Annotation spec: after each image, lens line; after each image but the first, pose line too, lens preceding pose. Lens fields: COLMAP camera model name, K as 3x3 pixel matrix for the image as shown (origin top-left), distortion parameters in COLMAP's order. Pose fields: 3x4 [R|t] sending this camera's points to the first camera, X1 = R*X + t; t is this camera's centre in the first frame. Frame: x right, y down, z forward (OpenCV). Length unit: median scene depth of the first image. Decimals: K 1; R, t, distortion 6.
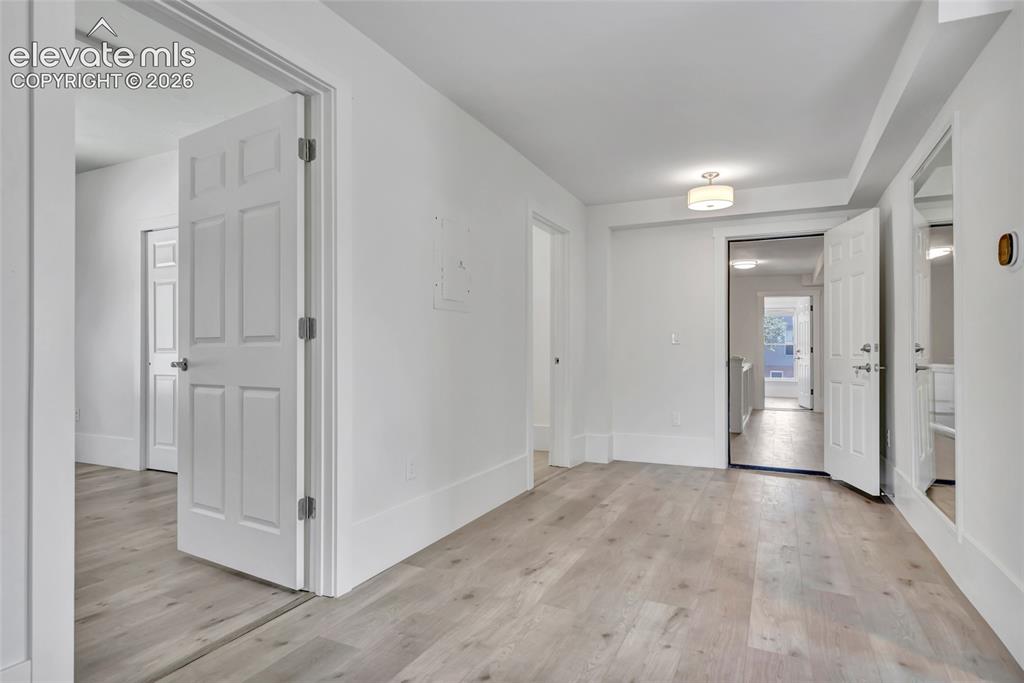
lens RADIAL K [[586.4, 0, 513.7], [0, 586.4, 343.7], [0, 0, 1]] dist [-0.001020, -0.000350]
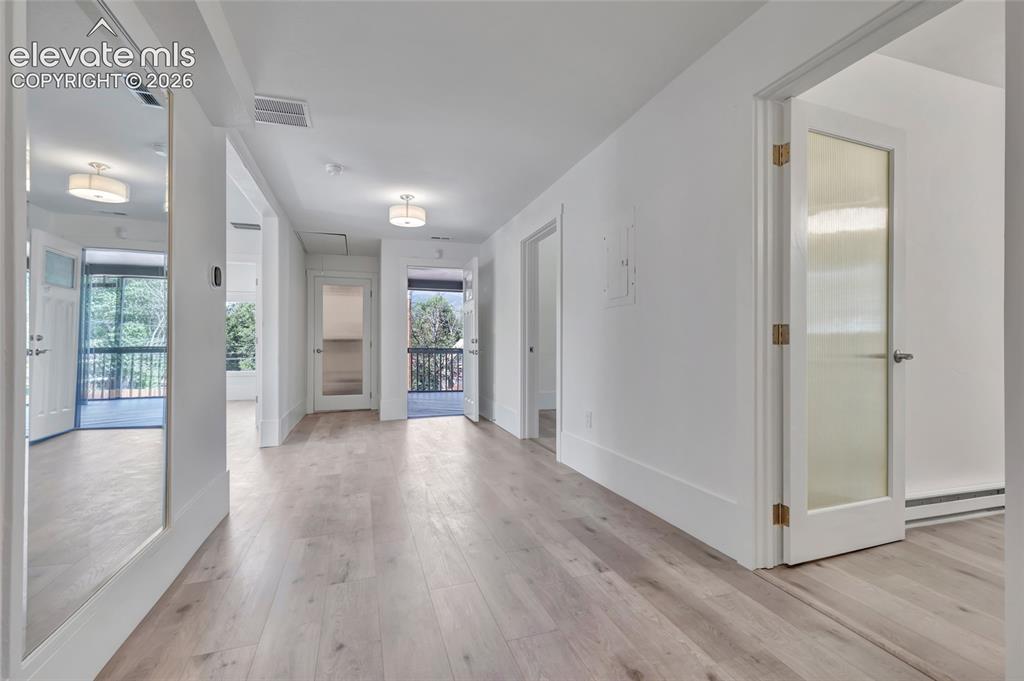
lens RADIAL K [[469.8, 0, 515.6], [0, 469.8, 346.4], [0, 0, 1]] dist [0.007661, -0.002005]
pose [[-0.736521, -0.003467, -0.676406, 0.678675], [0.008628, 0.999857, -0.014520, 0.032866], [0.676359, -0.016530, -0.736386, 1.530876]]
